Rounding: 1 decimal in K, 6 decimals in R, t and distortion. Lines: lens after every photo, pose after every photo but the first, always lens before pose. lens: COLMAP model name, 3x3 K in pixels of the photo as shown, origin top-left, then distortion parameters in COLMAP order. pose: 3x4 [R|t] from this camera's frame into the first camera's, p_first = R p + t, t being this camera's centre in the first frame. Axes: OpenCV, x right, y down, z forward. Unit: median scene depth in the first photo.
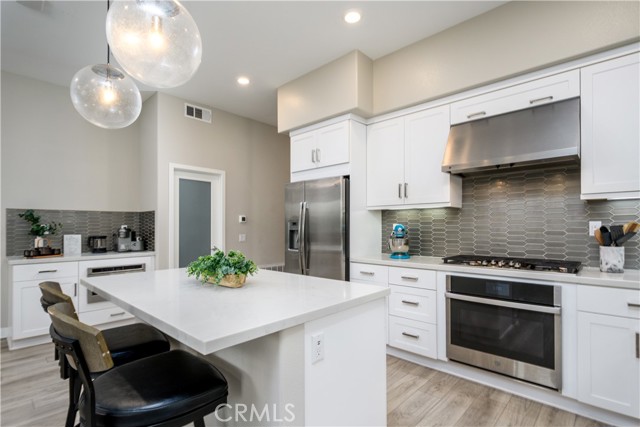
lens RADIAL K [[310.2, 0, 318.5], [0, 310.2, 225.7], [0, 0, 1]] dist [-0.002691, -0.000396]
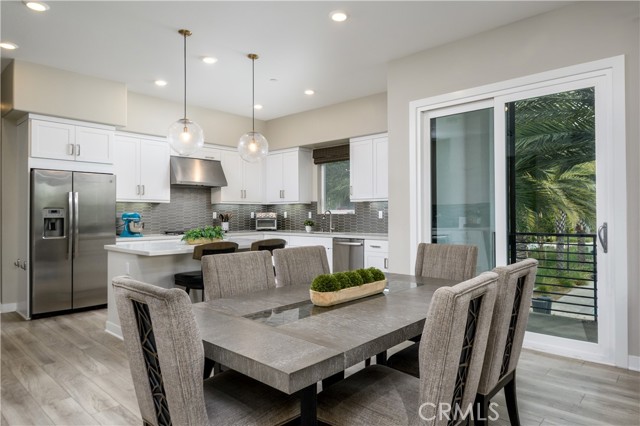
lens RADIAL K [[396.3, 0, 320.0], [0, 396.3, 213.0], [0, 0, 1]] dist [-0.000166, -0.000944]
pose [[-0.007002, 0.003479, 0.999969, -2.239244], [-0.001955, 0.999992, -0.003493, 0.000159], [-0.999974, -0.001980, -0.006995, 0.239769]]
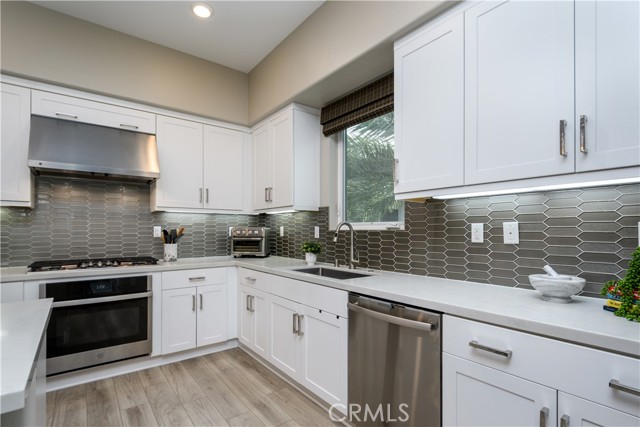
lens RADIAL K [[307.6, 0, 310.3], [0, 307.6, 231.2], [0, 0, 1]] dist [0.000735, 0.000014]
pose [[0.181751, -0.002163, 0.983342, -0.355427], [-0.006105, 0.999976, 0.003328, -0.001744], [-0.983326, -0.006608, 0.181734, 0.081505]]
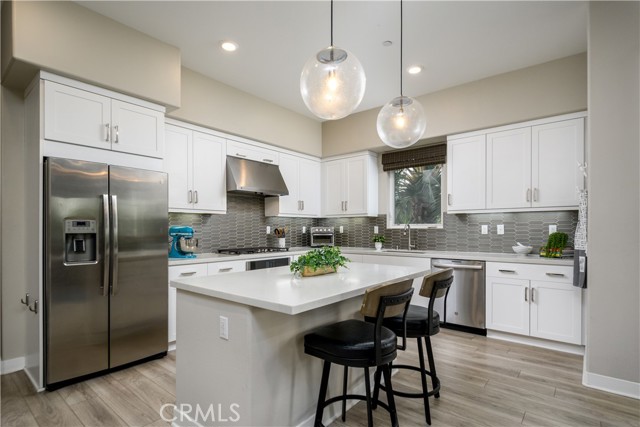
lens RADIAL K [[321.4, 0, 303.0], [0, 321.4, 230.7], [0, 0, 1]] dist [0.001918, 0.000479]
pose [[-0.037350, -0.004127, 0.999294, -1.278226], [-0.003843, 0.999985, 0.003986, 0.005362], [-0.999295, -0.003692, -0.037365, 0.904304]]
